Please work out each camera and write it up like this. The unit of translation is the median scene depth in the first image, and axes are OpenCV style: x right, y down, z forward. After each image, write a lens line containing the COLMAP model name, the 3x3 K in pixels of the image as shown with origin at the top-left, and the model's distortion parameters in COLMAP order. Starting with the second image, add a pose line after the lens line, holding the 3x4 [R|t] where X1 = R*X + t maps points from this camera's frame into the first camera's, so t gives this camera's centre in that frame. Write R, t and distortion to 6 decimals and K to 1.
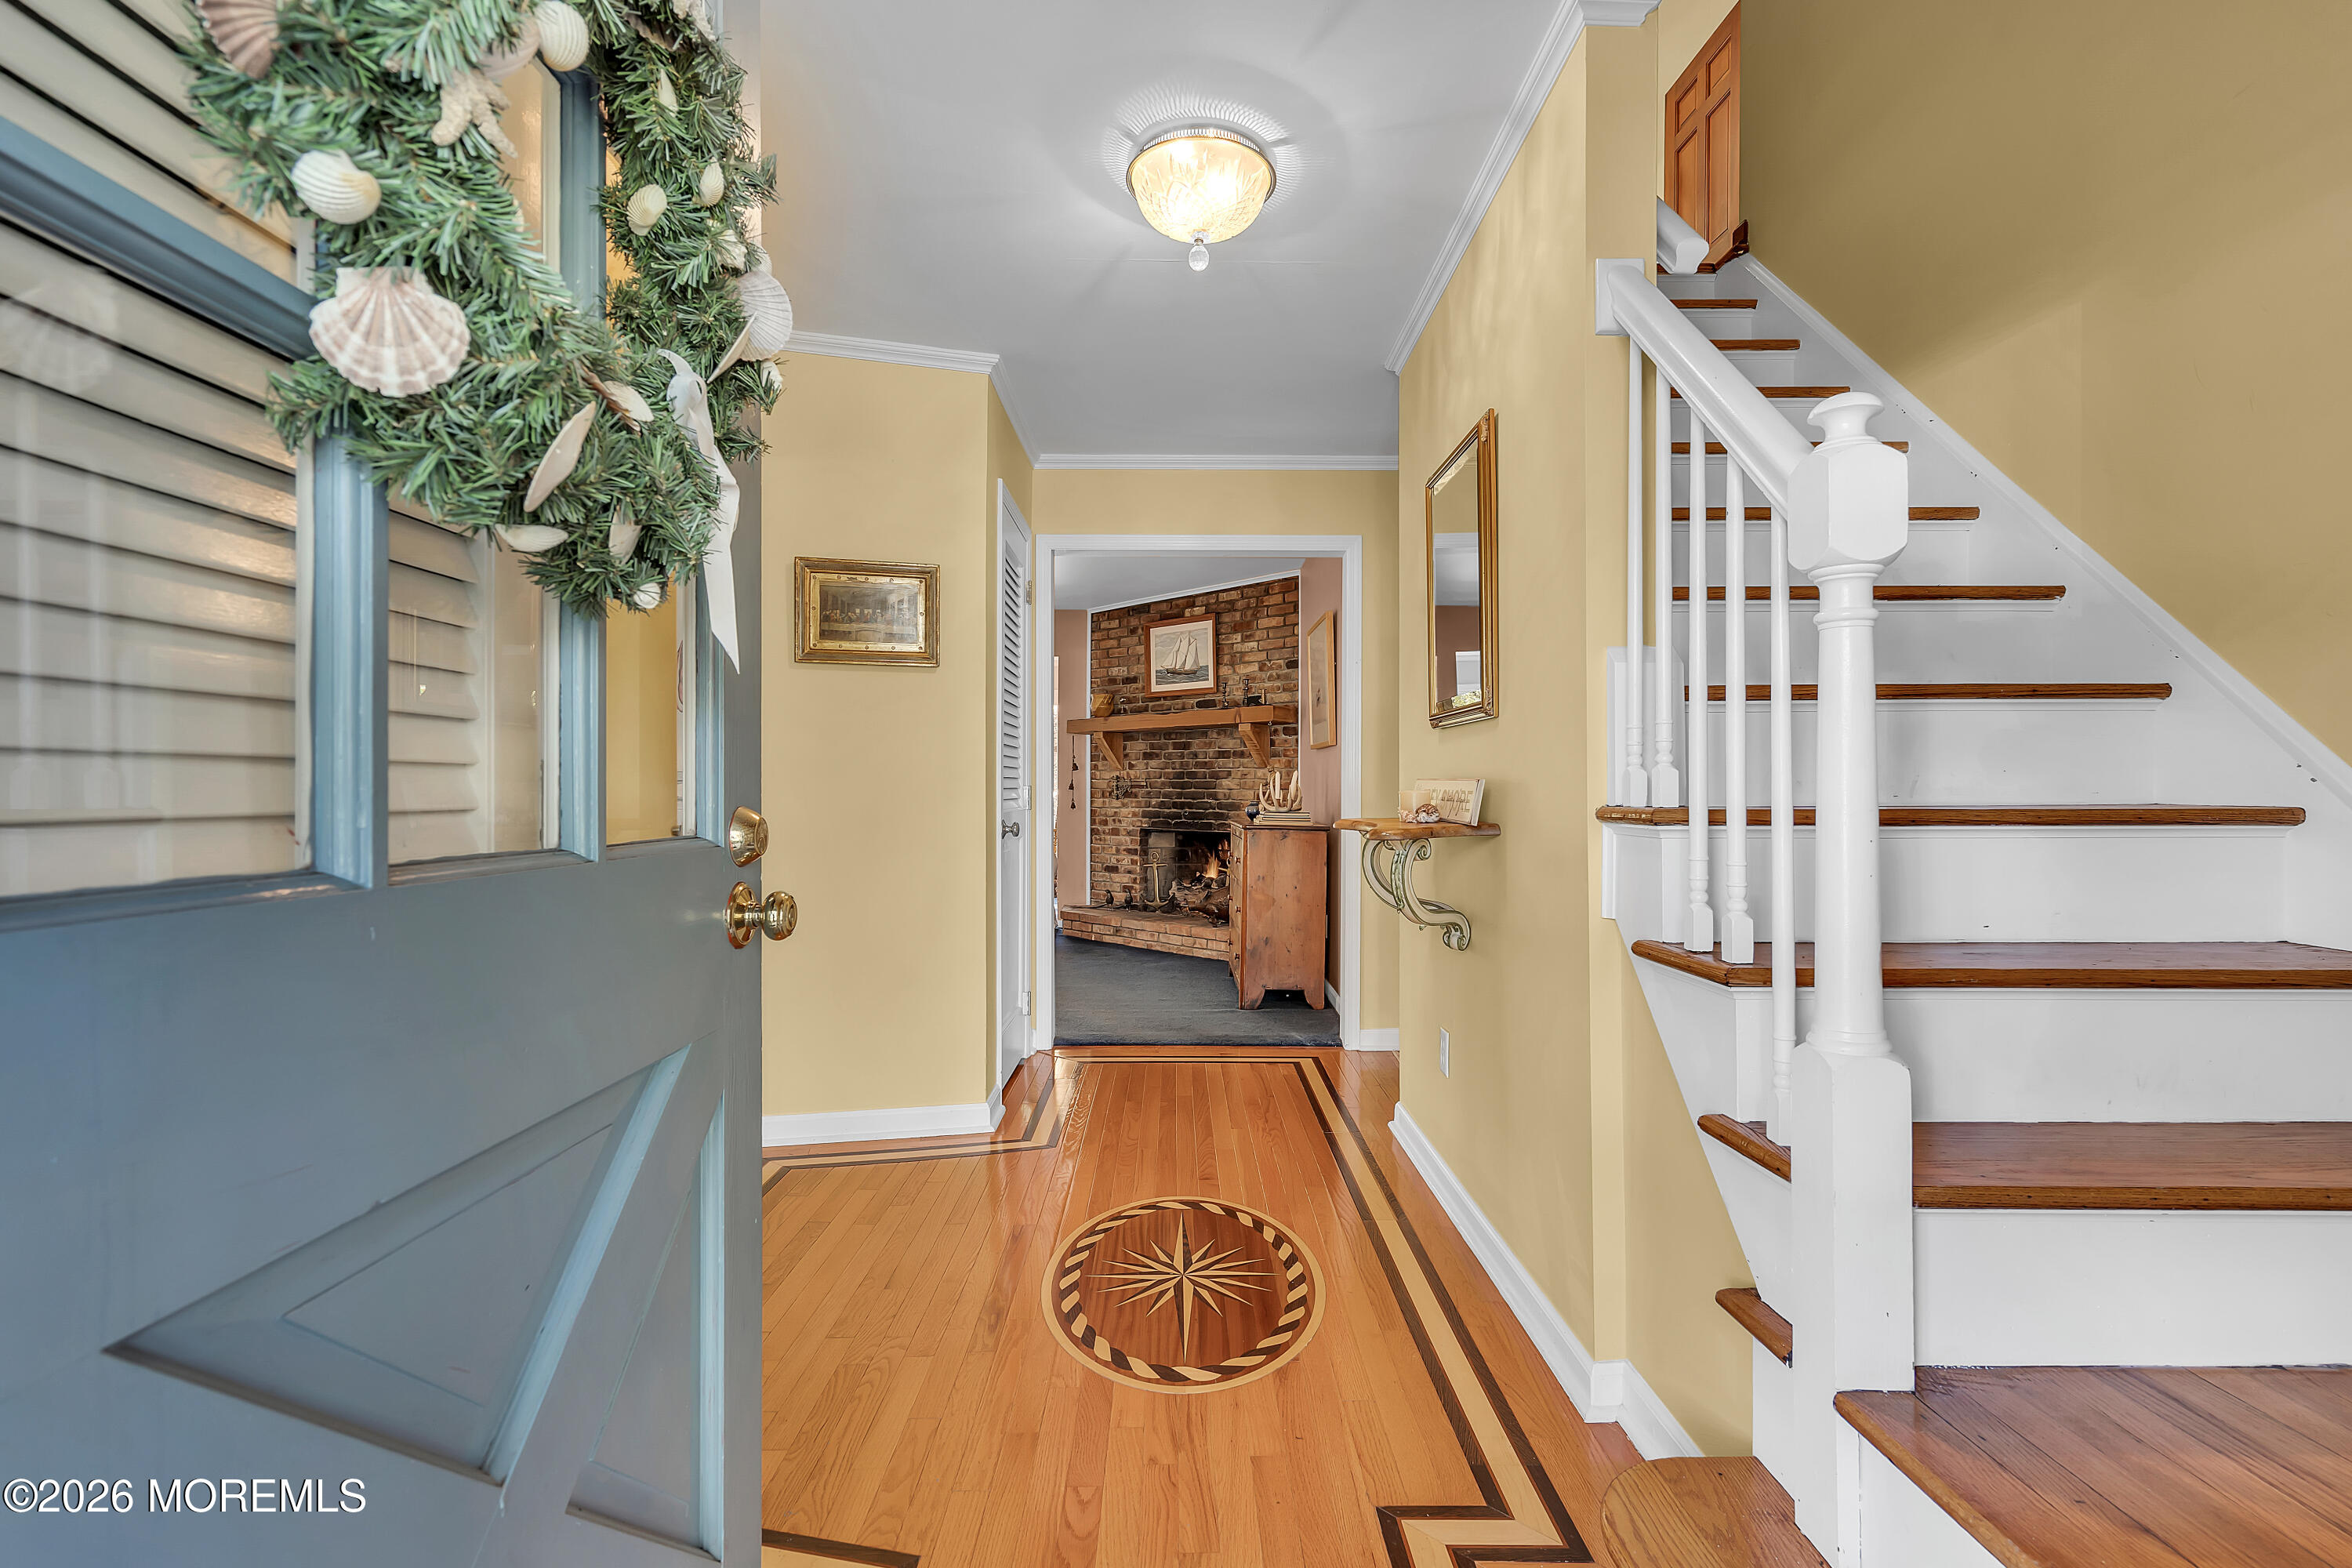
lens RADIAL K [[1074.2, 0, 1176.8], [0, 1074.2, 794.3], [0, 0, 1]] dist [-0.008086, 0.004715]
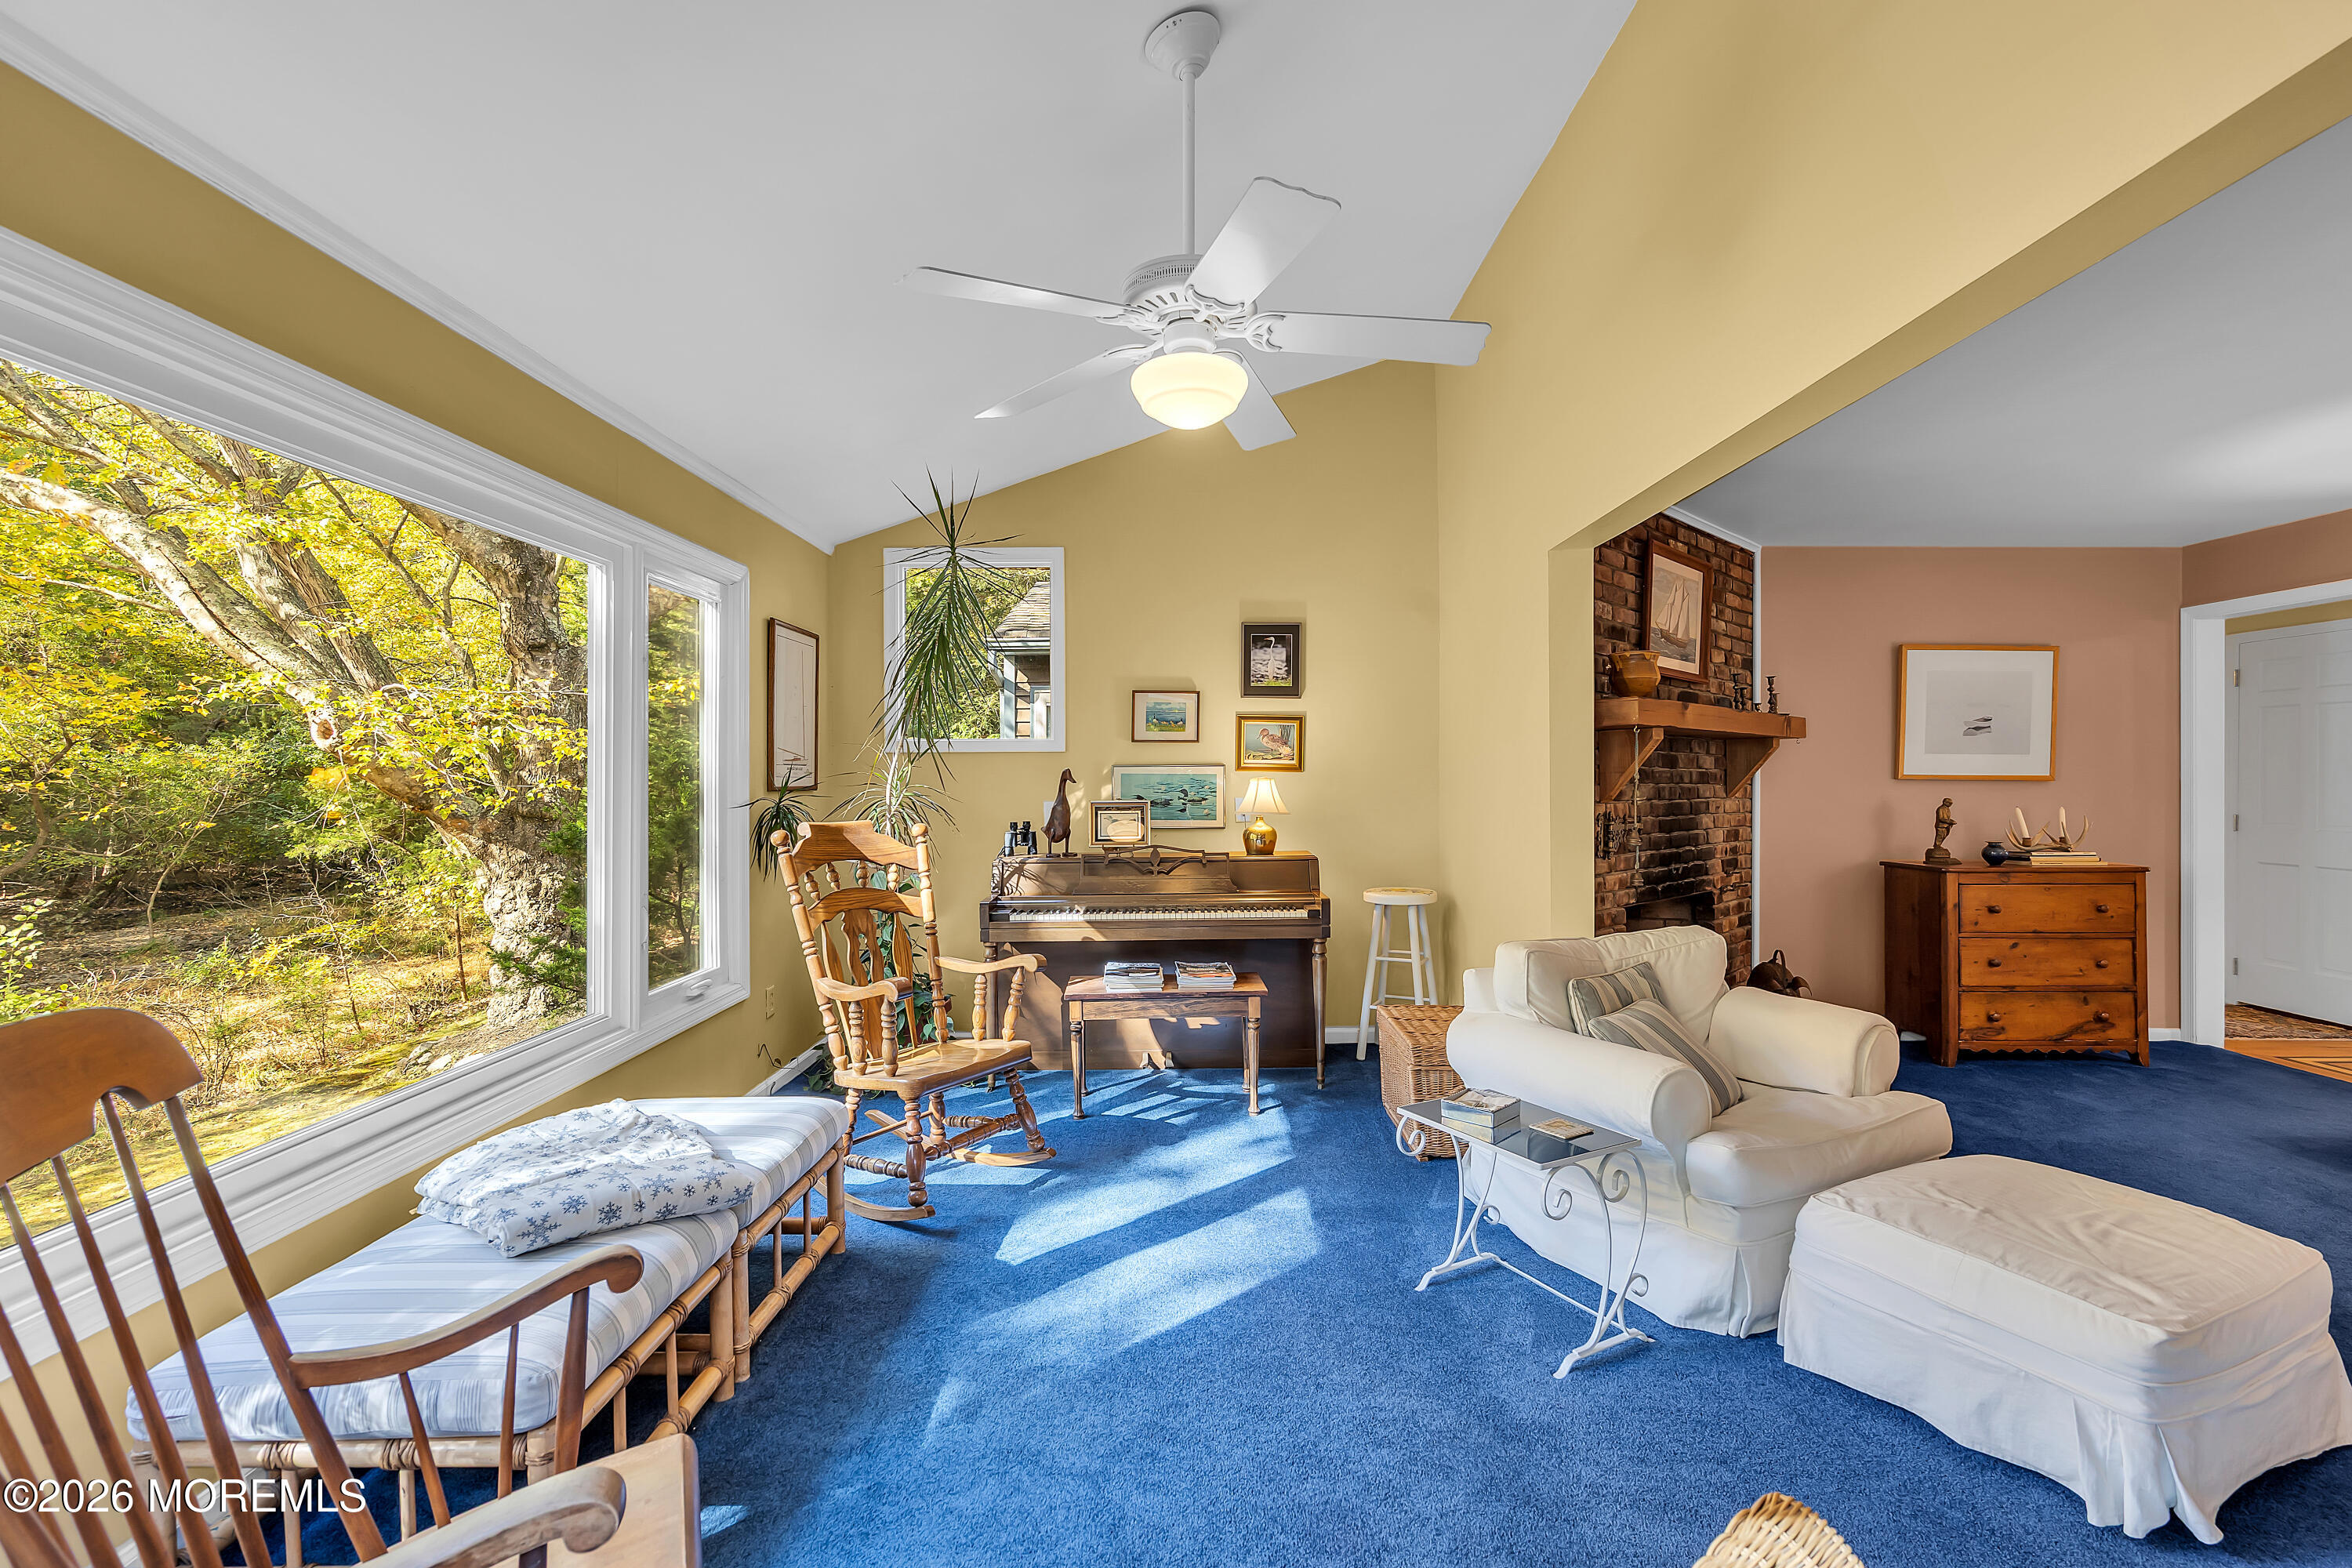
lens RADIAL K [[1074.2, 0, 1180.1], [0, 1074.2, 780.7], [0, 0, 1]] dist [-0.008086, 0.004715]
pose [[0.004525, -0.005328, 0.999976, -0.600822], [0.004246, 0.999977, 0.005308, -0.038294], [-0.999981, 0.004222, 0.004547, 1.268552]]
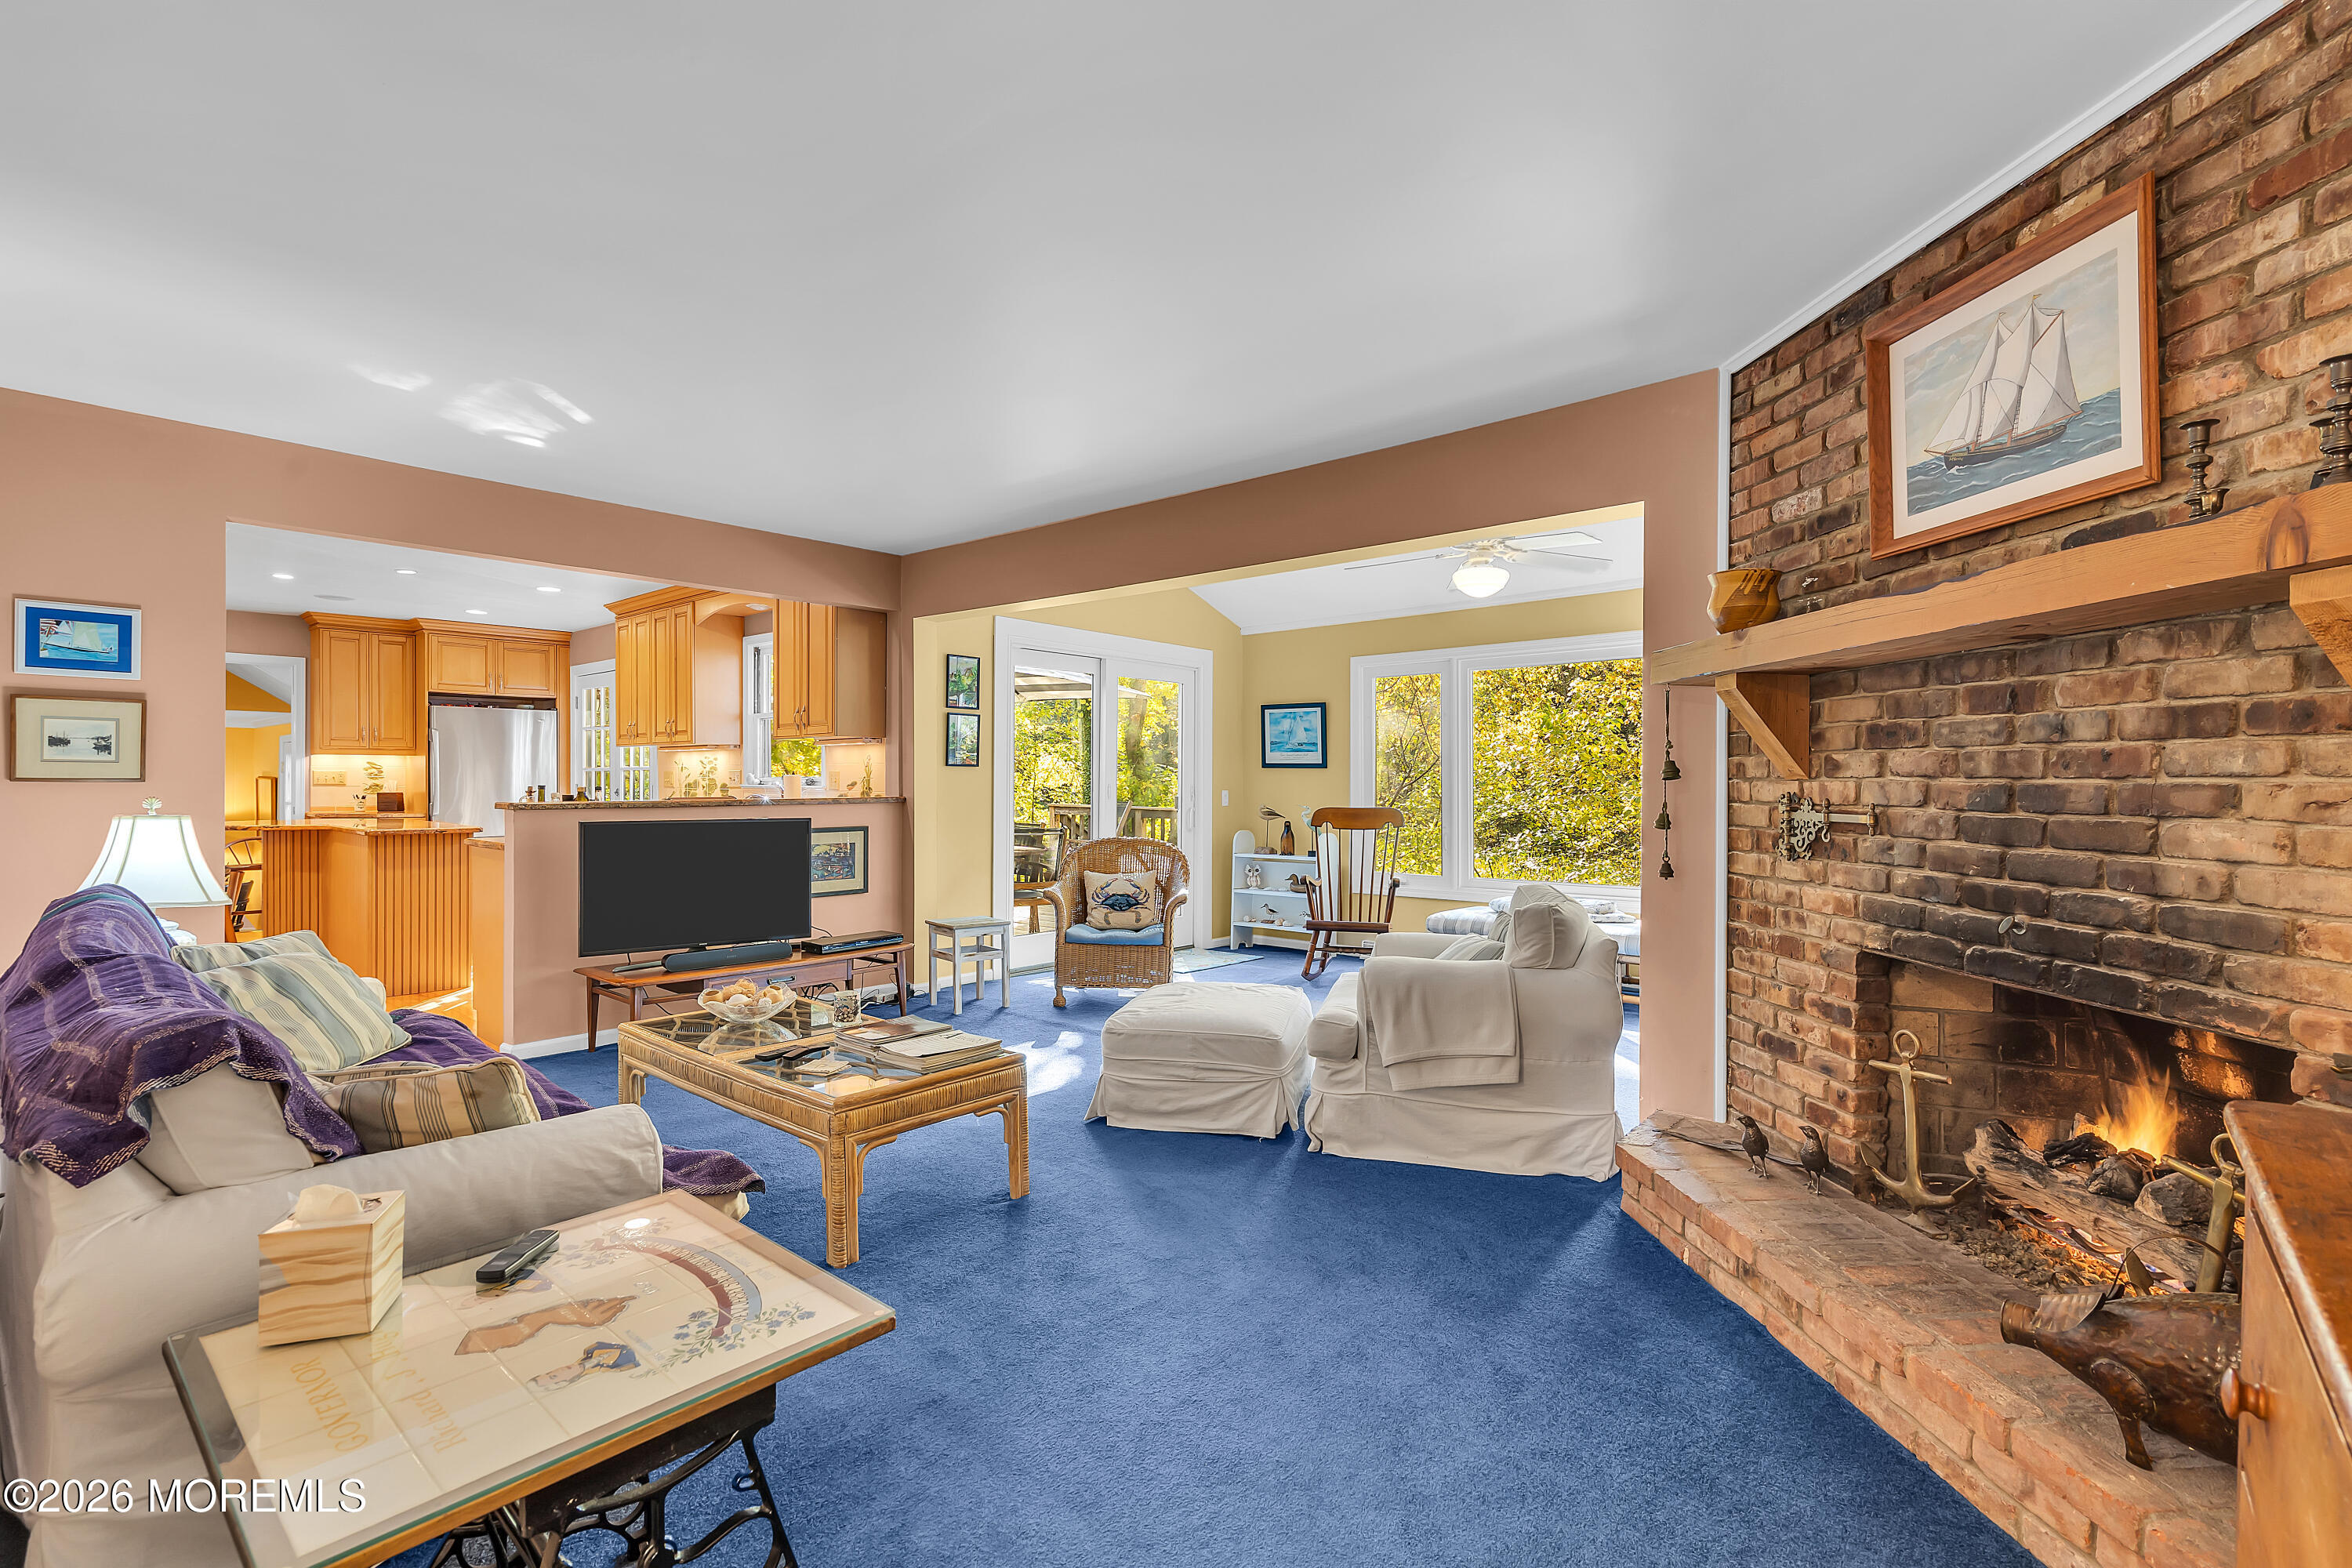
lens RADIAL K [[1074.2, 0, 1175.3], [0, 1074.2, 791.3], [0, 0, 1]] dist [-0.008086, 0.004715]
pose [[0.747999, 0.002735, -0.663694, 0.029924], [-0.001156, 0.999995, 0.002818, -0.020250], [0.663698, -0.001340, 0.747999, 0.625243]]
